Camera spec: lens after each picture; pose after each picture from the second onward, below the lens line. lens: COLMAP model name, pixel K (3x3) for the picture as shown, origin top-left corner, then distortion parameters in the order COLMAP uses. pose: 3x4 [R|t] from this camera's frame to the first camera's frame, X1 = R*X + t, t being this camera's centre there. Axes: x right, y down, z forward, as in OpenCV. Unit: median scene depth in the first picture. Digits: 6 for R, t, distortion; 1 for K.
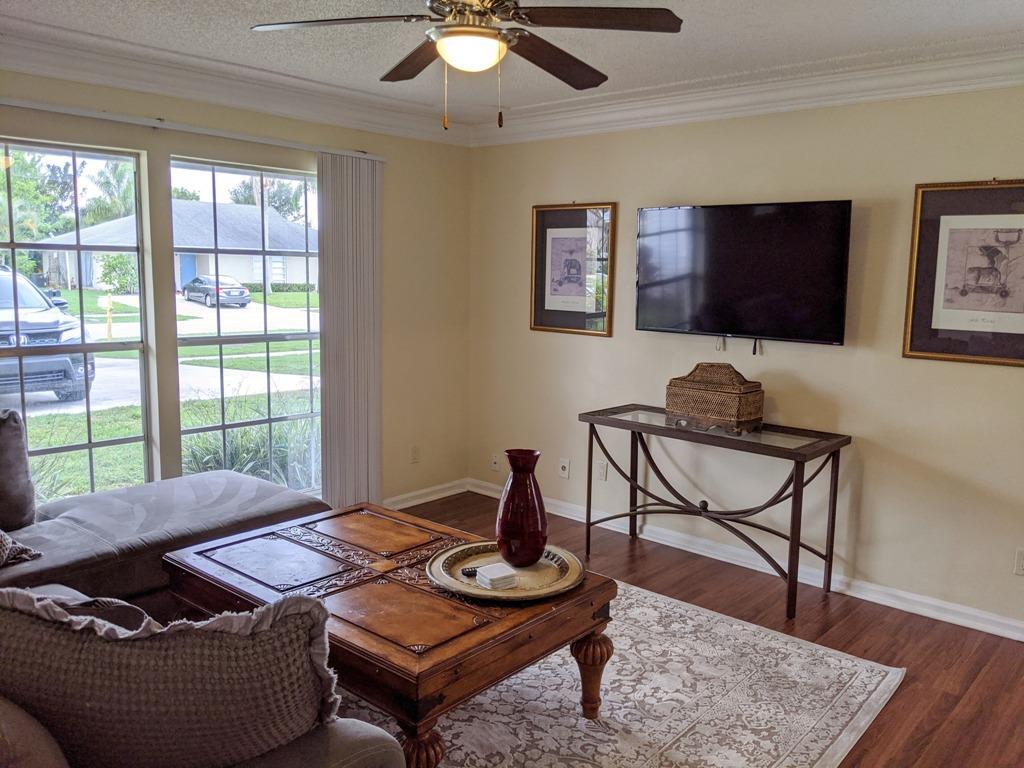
lens RADIAL K [[831.2, 0, 507.6], [0, 831.2, 388.4], [0, 0, 1]] dist [-0.005631, -0.017159]
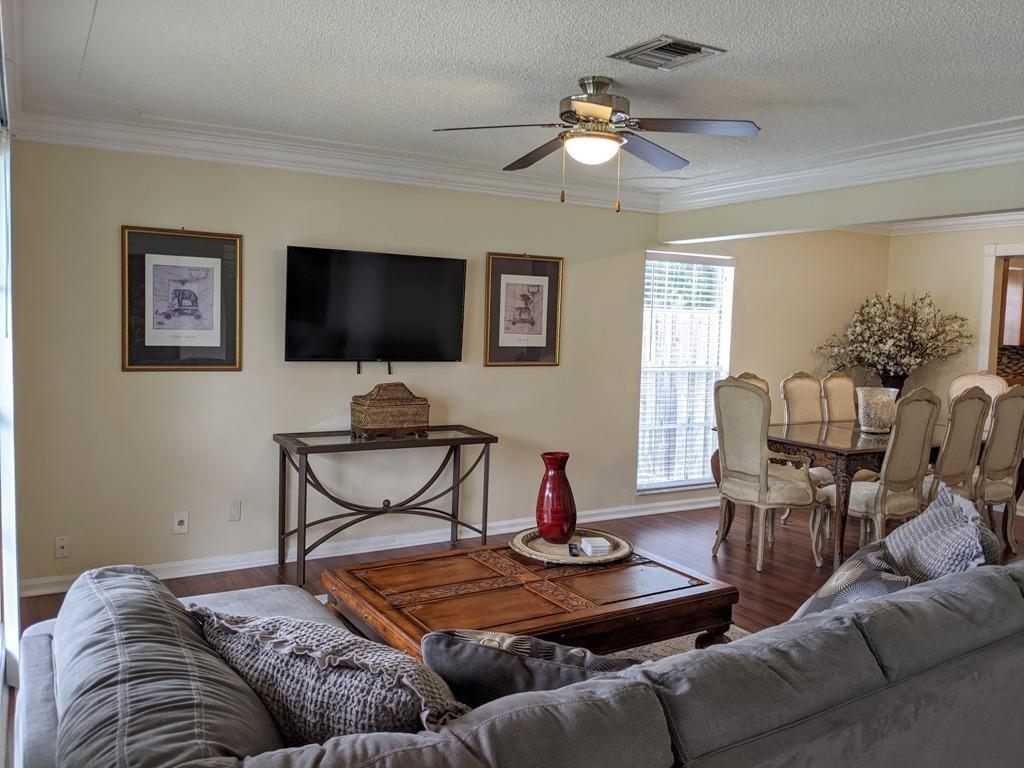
lens RADIAL K [[805.9, 0, 513.5], [0, 805.9, 378.4], [0, 0, 1]] dist [0.051270, -0.058377]
pose [[0.288096, -0.074336, 0.954712, -0.859569], [0.115874, 0.992363, 0.042301, -0.069332], [-0.950565, 0.098439, 0.294509, 0.510979]]
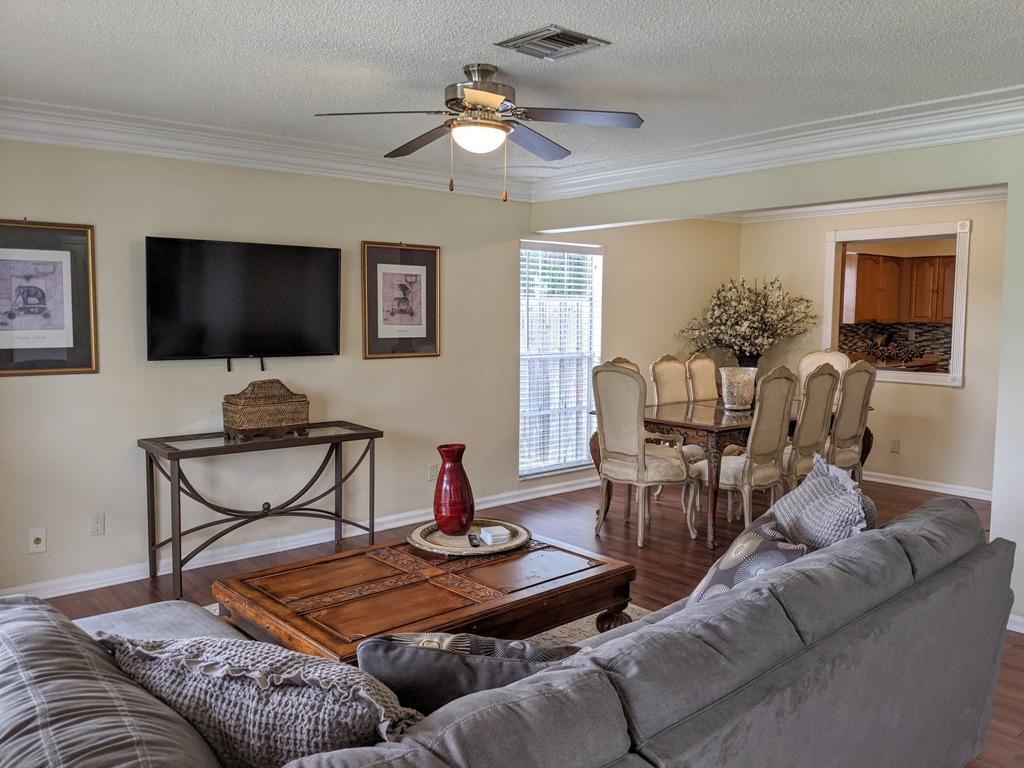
lens RADIAL K [[805.9, 0, 512.6], [0, 805.9, 383.0], [0, 0, 1]] dist [0.051270, -0.058377]
pose [[0.118595, -0.101139, 0.987778, -0.861090], [0.140681, 0.986475, 0.084115, -0.076844], [-0.982926, 0.128986, 0.131219, 0.547618]]
